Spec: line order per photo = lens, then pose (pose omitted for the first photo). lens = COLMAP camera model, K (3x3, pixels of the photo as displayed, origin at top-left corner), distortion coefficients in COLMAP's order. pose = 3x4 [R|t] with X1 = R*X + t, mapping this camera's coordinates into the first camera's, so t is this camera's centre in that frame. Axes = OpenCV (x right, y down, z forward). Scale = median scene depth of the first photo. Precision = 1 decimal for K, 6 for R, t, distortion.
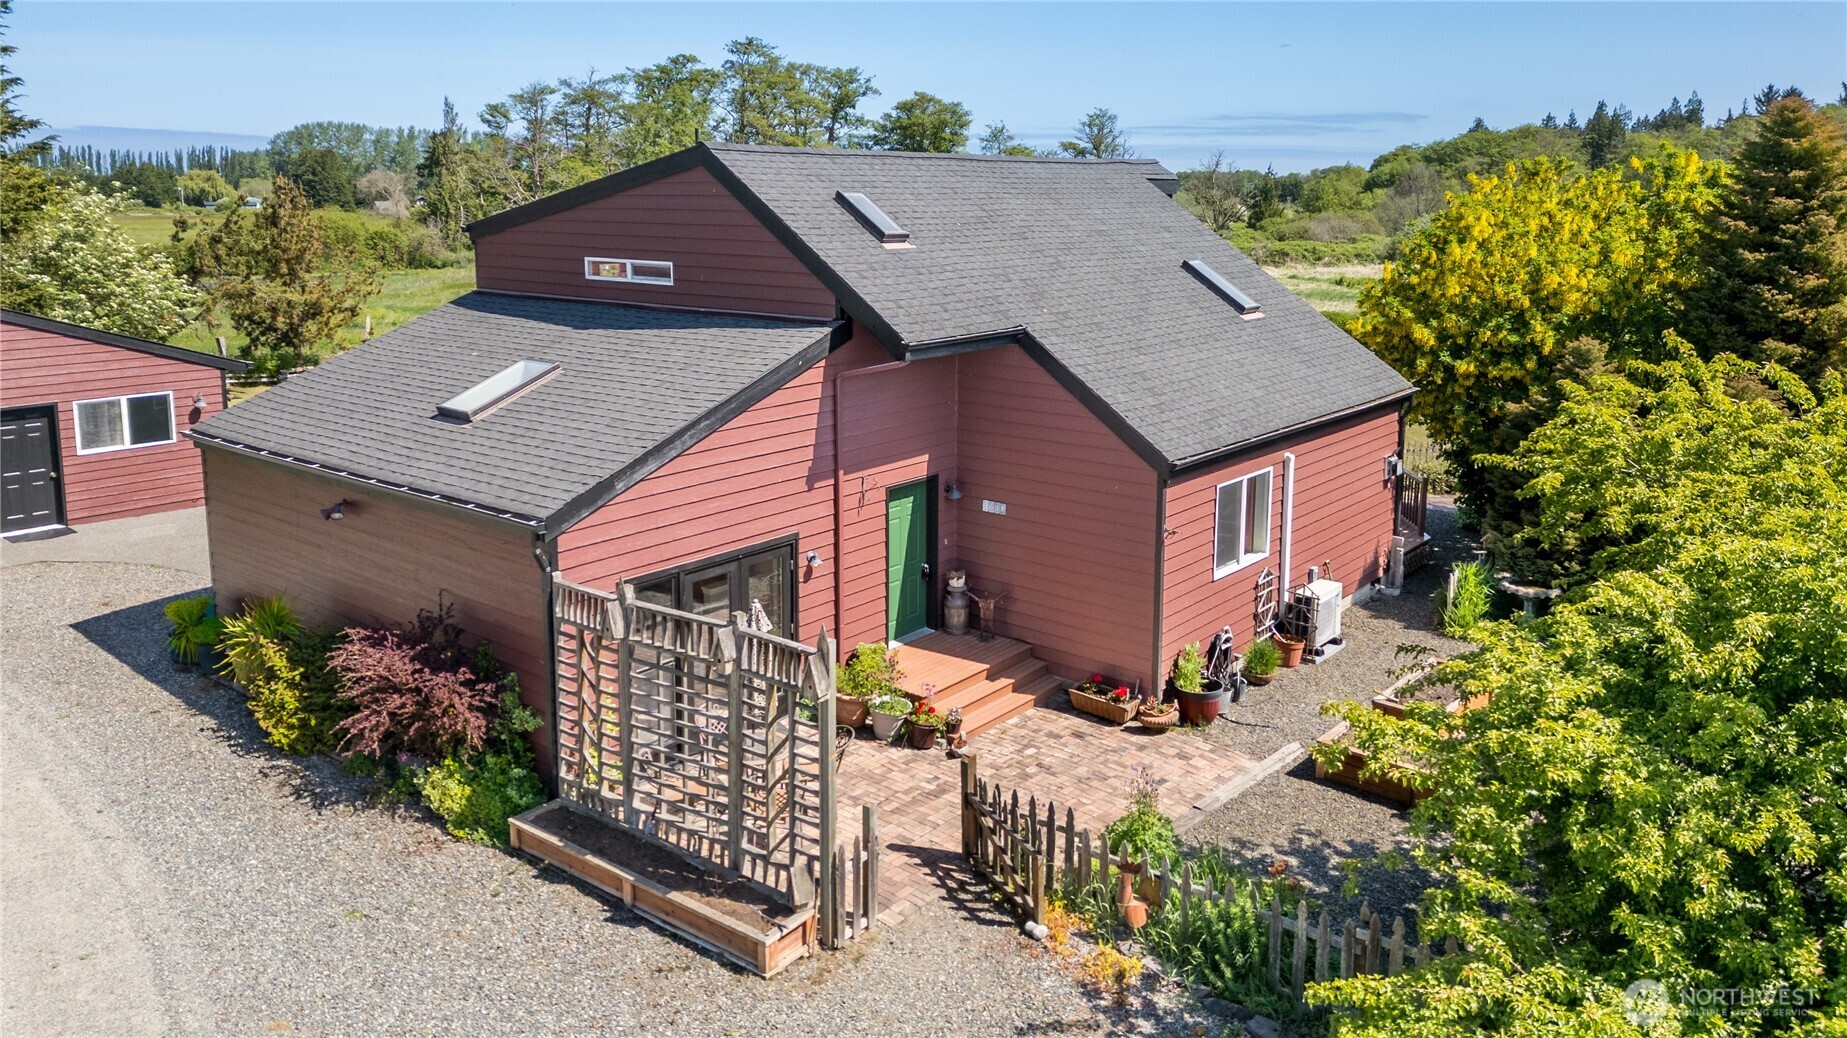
lens RADIAL K [[1307.5, 0, 923.5], [0, 1307.5, 519.0], [0, 0, 1]] dist [0.082311, -0.082402]
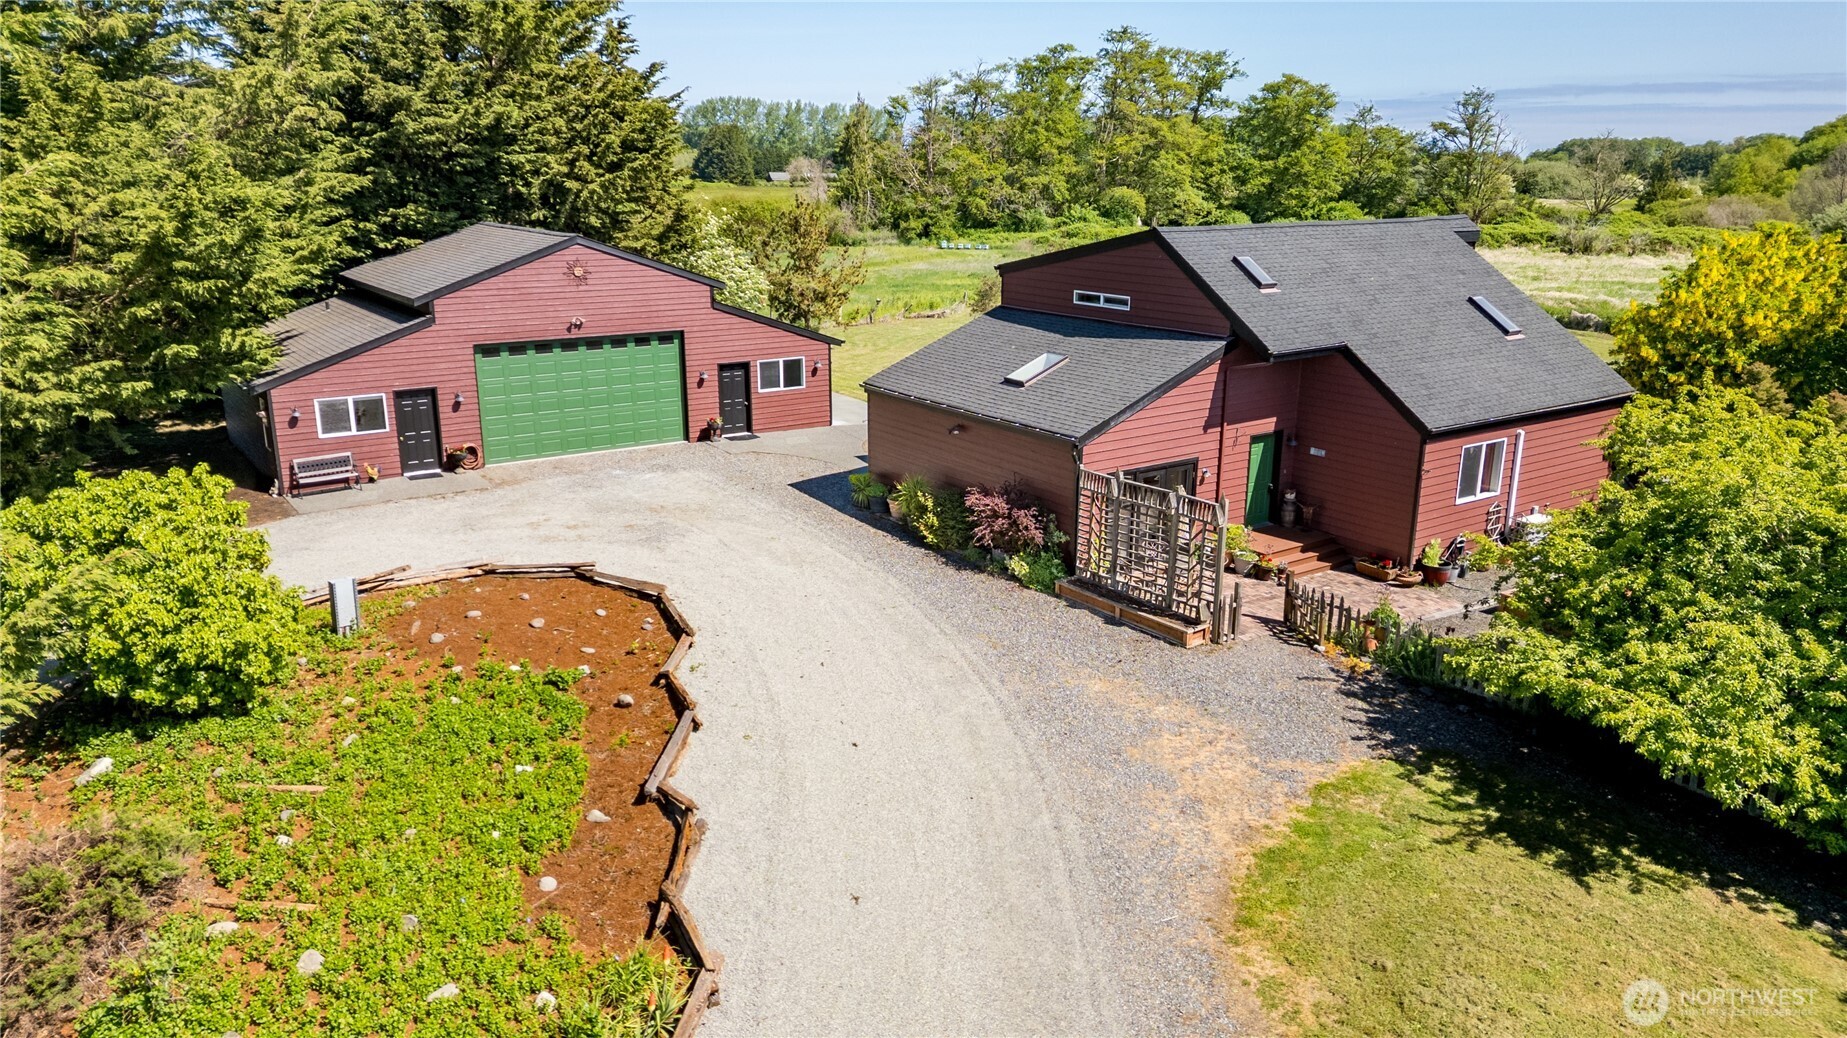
lens RADIAL K [[1272.4, 0, 923.5], [0, 1272.4, 519.0], [0, 0, 1]] dist [0.090173, -0.083136]
pose [[0.965868, 0.077508, -0.247167, -0.019460], [-0.070544, 0.996825, 0.036921, 0.050807], [0.249244, -0.018225, 0.968269, -0.689395]]
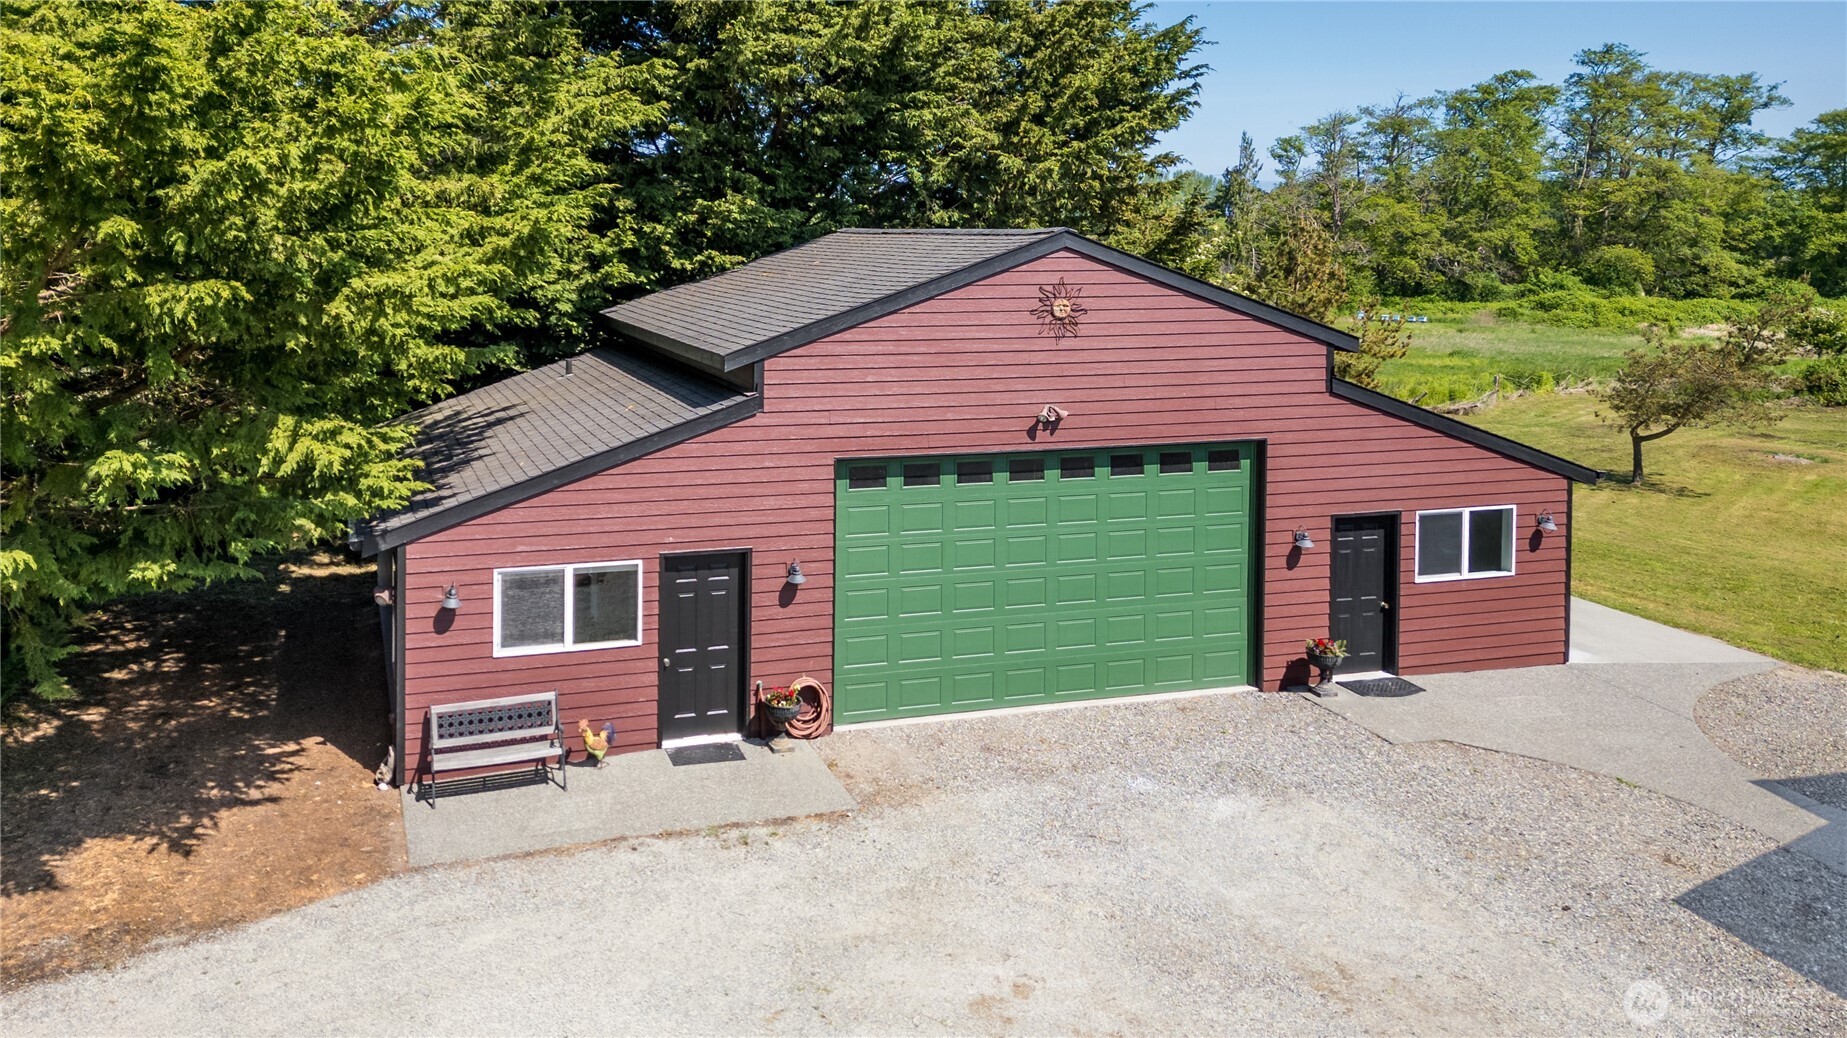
lens RADIAL K [[1419.2, 0, 876.0], [0, 1419.2, 419.4], [0, 0, 1]] dist [0.254325, -0.215871]
pose [[0.865916, 0.081738, -0.493465, -0.646063], [-0.136869, 0.987624, -0.076583, -0.043629], [0.481099, 0.133854, 0.866387, 0.155848]]
